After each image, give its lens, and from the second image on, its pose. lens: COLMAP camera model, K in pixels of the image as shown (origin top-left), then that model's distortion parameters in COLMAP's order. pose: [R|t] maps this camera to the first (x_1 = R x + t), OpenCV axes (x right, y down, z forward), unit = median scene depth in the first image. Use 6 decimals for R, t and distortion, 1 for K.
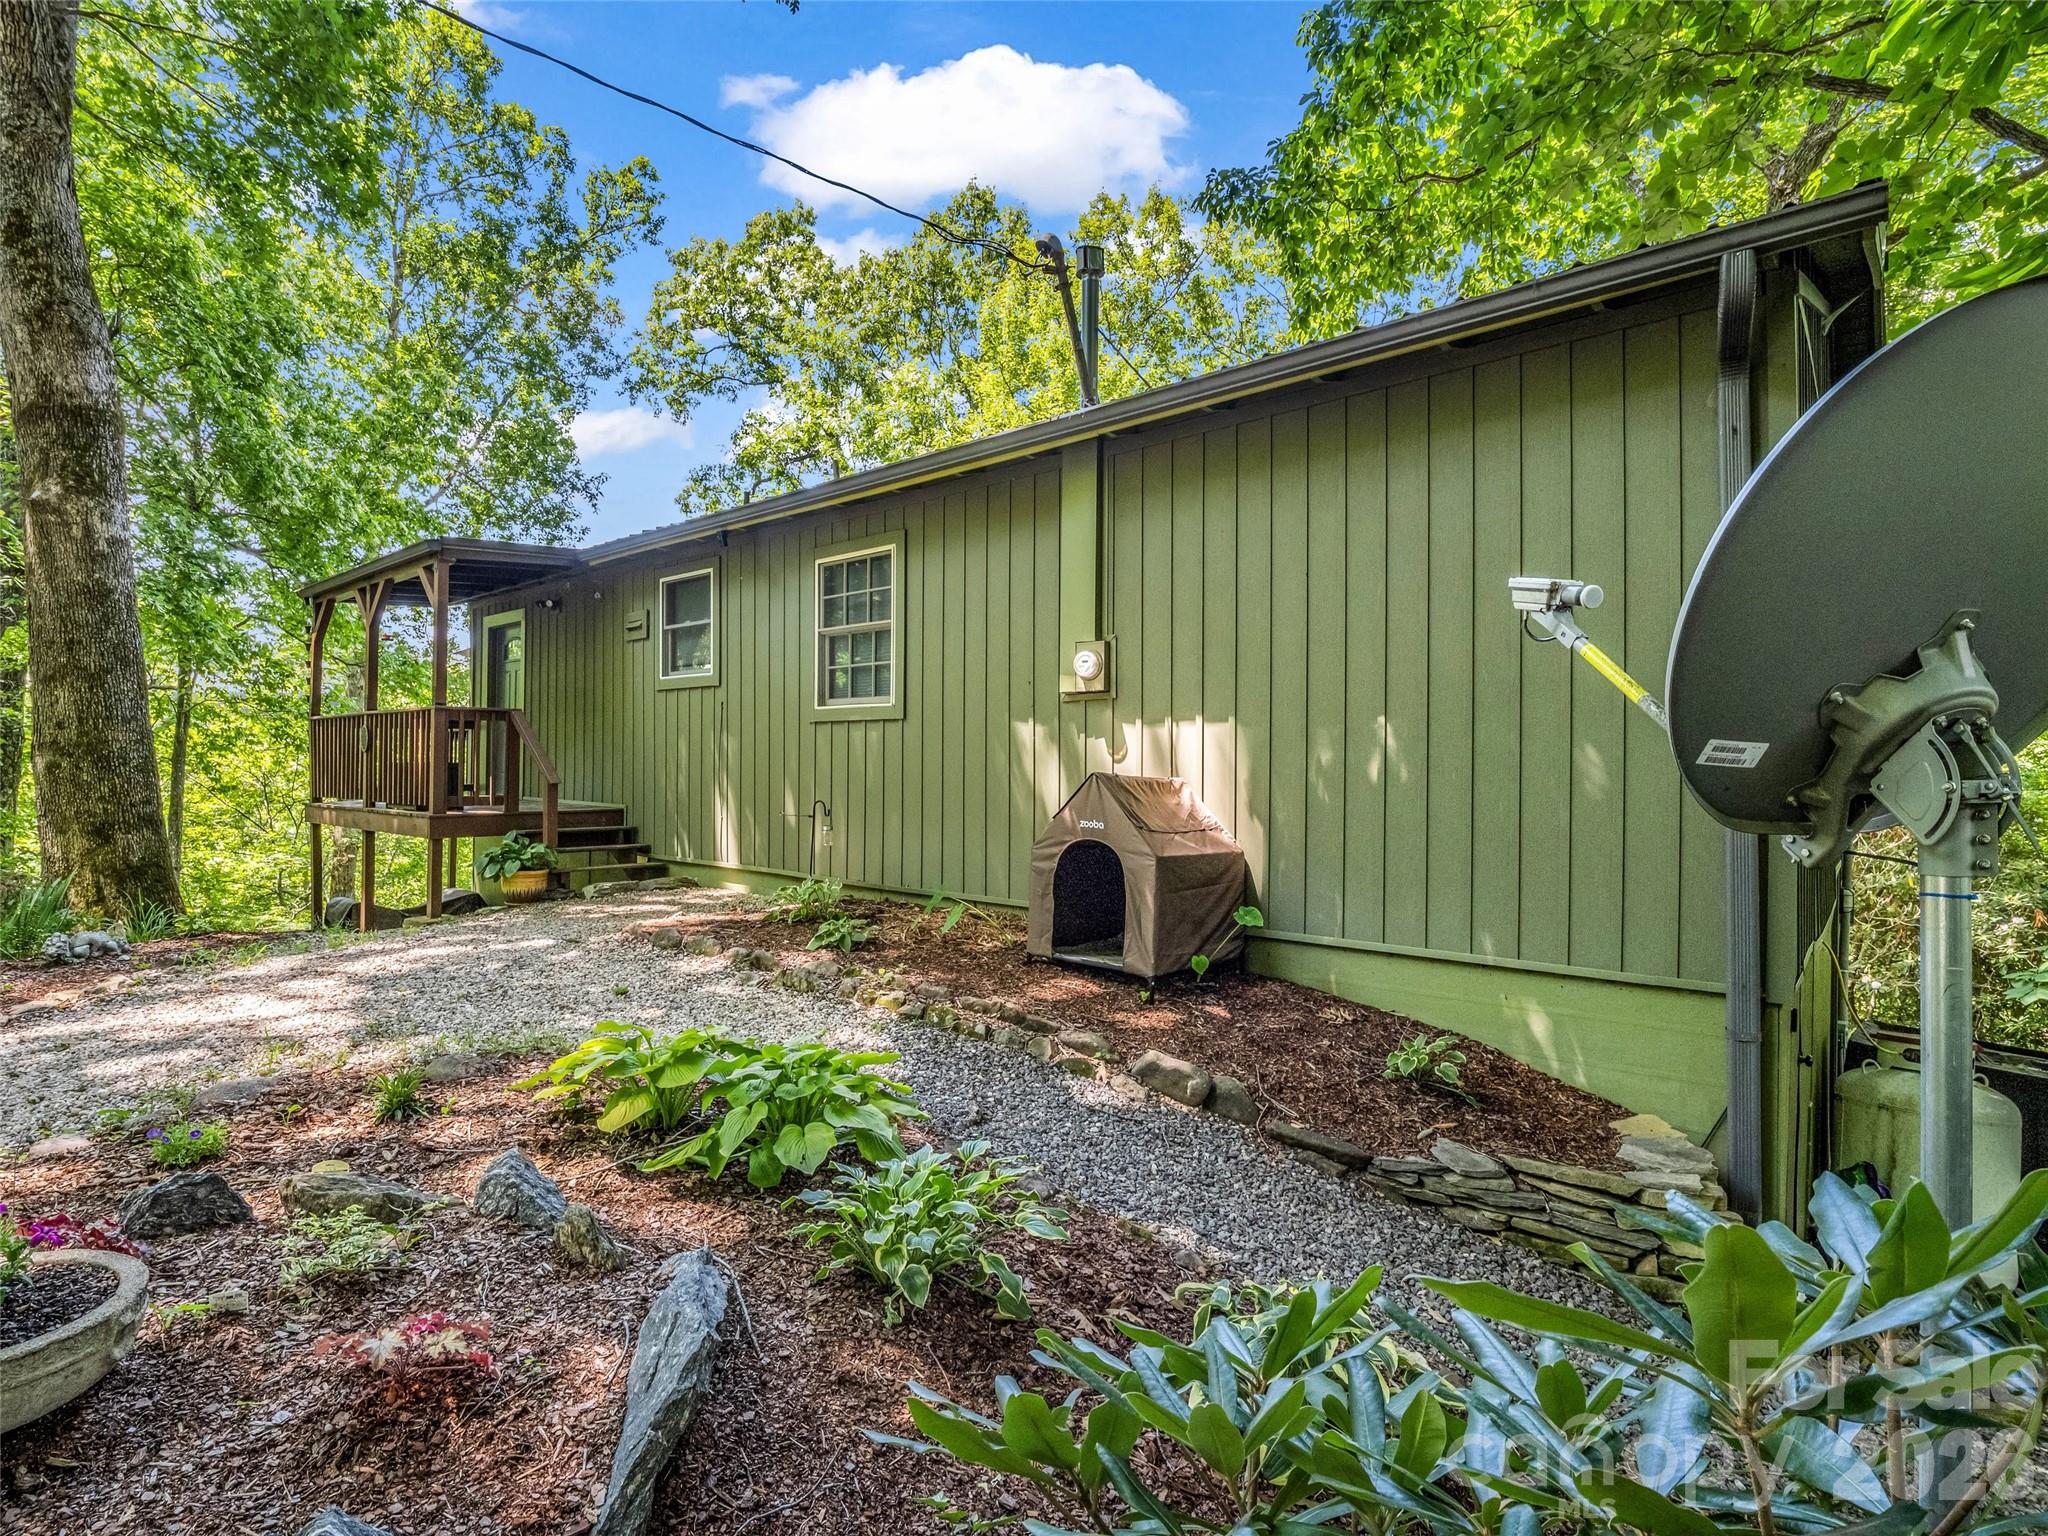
lens RADIAL K [[995.5, 0, 1019.3], [0, 995.5, 774.6], [0, 0, 1]] dist [-0.015386, -0.000829]
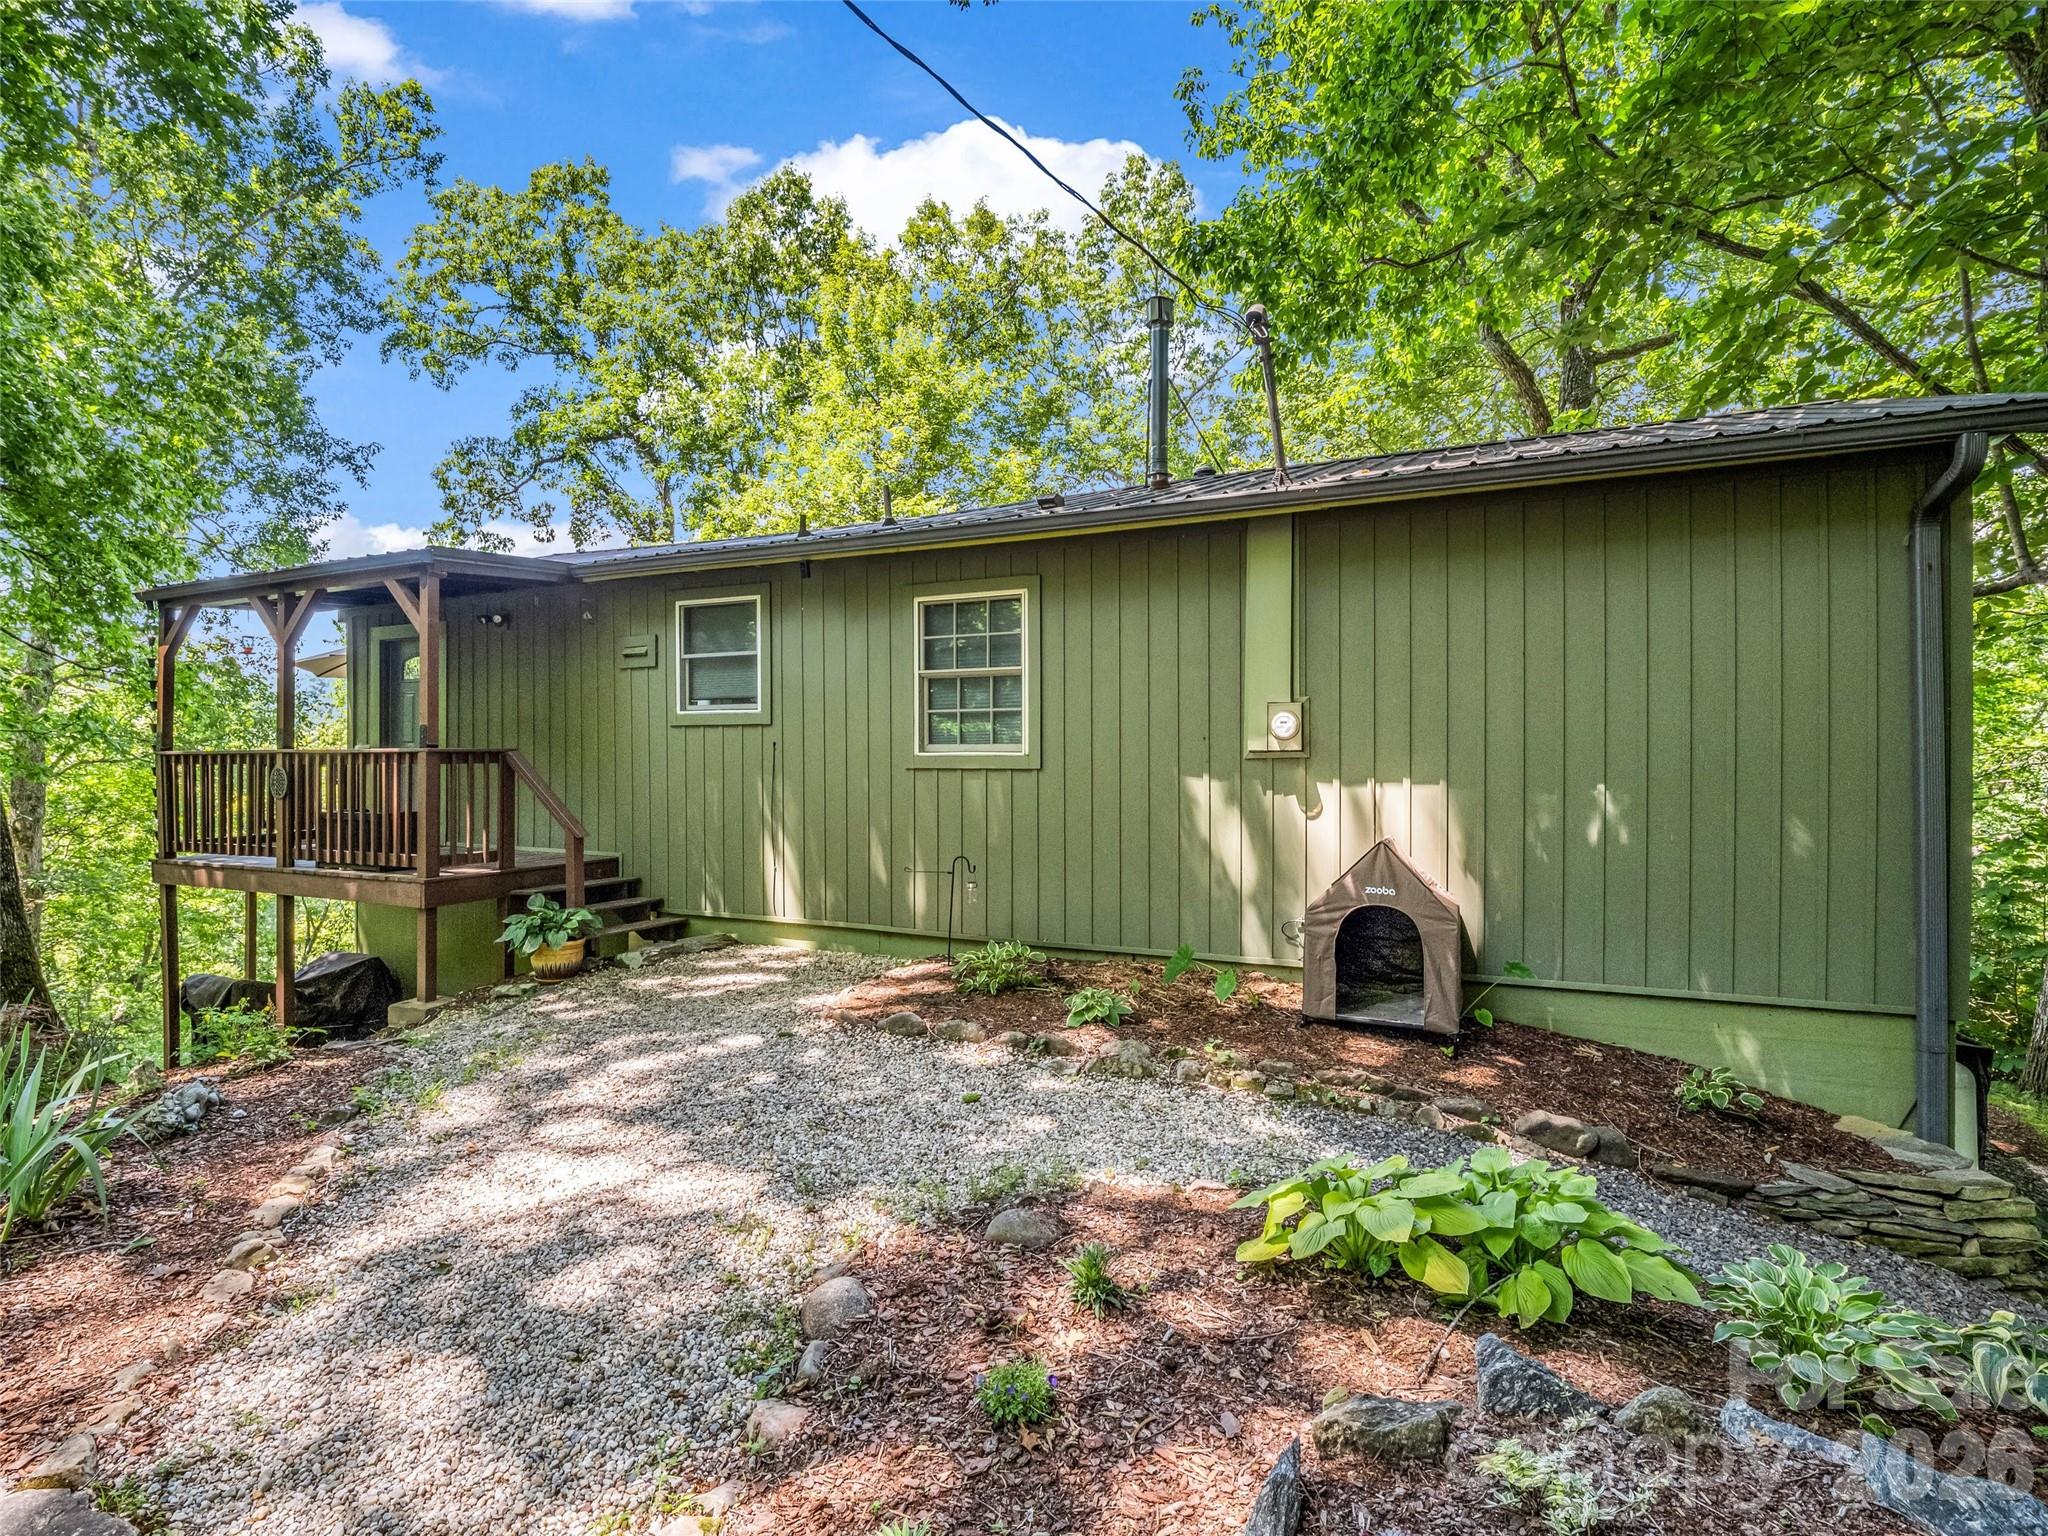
lens RADIAL K [[985.2, 0, 1030.3], [0, 985.2, 775.8], [0, 0, 1]] dist [-0.018838, 0.000426]
pose [[0.959090, -0.012135, 0.282841, -0.393561], [0.009603, 0.999900, 0.010334, -0.059080], [-0.282938, -0.007195, 0.959111, 0.075243]]
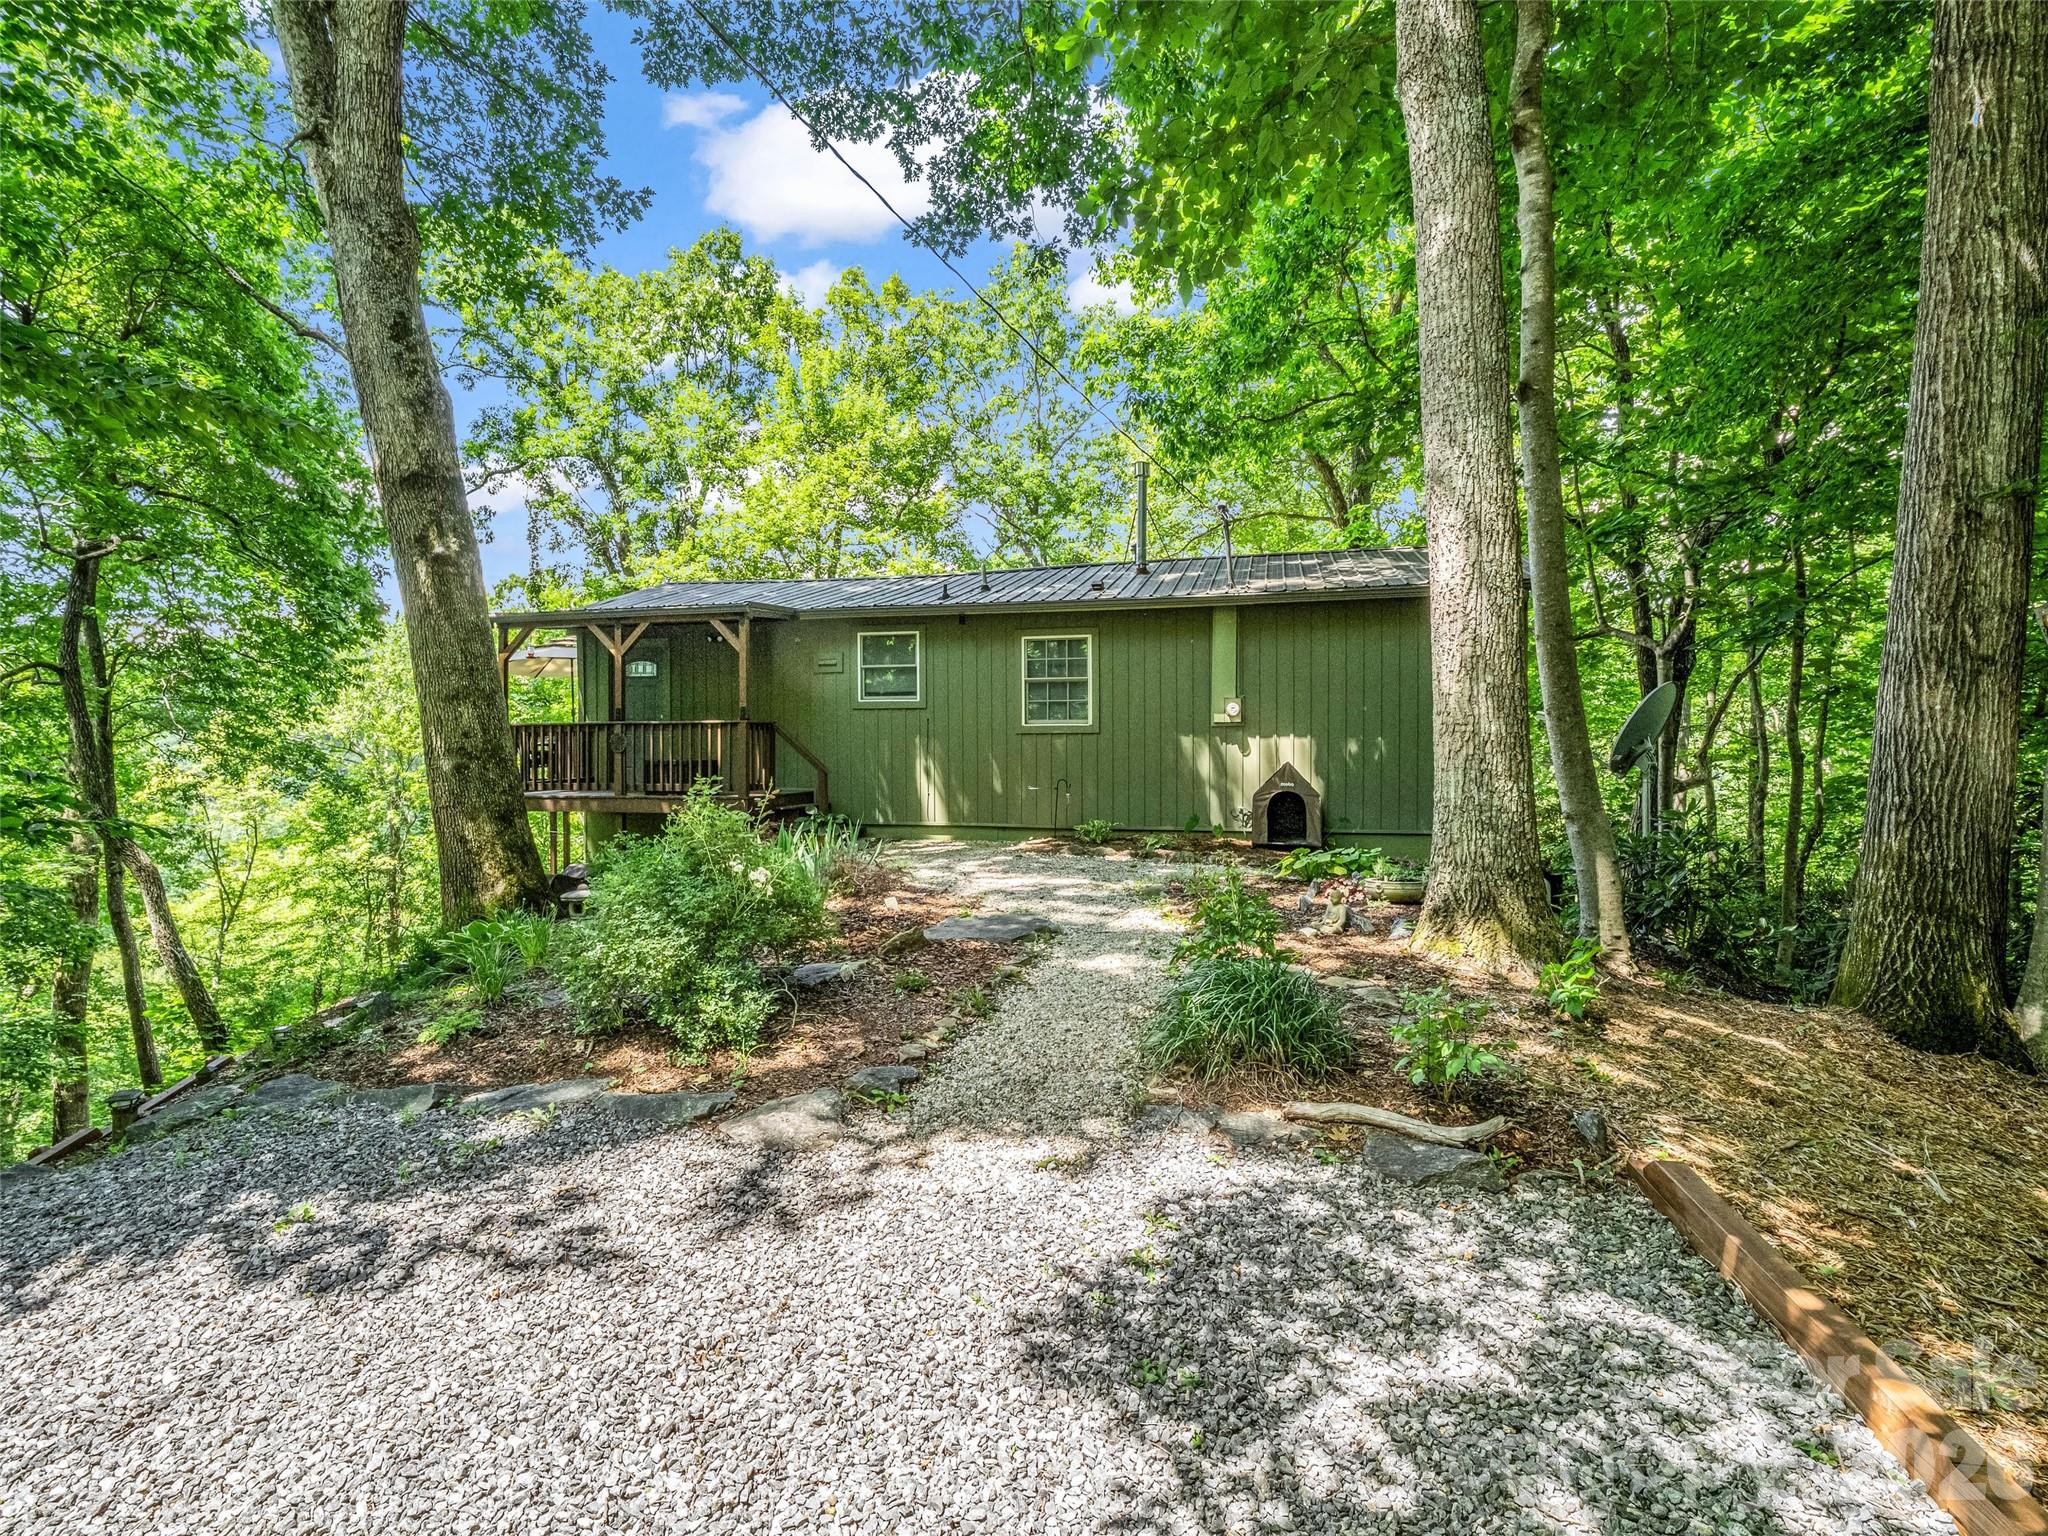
lens RADIAL K [[985.2, 0, 1030.3], [0, 985.2, 775.8], [0, 0, 1]] dist [-0.018838, 0.000426]
pose [[0.888581, -0.020302, 0.458271, -1.029039], [0.012769, 0.999728, 0.019531, -0.014861], [-0.458542, -0.011504, 0.888598, -0.516963]]
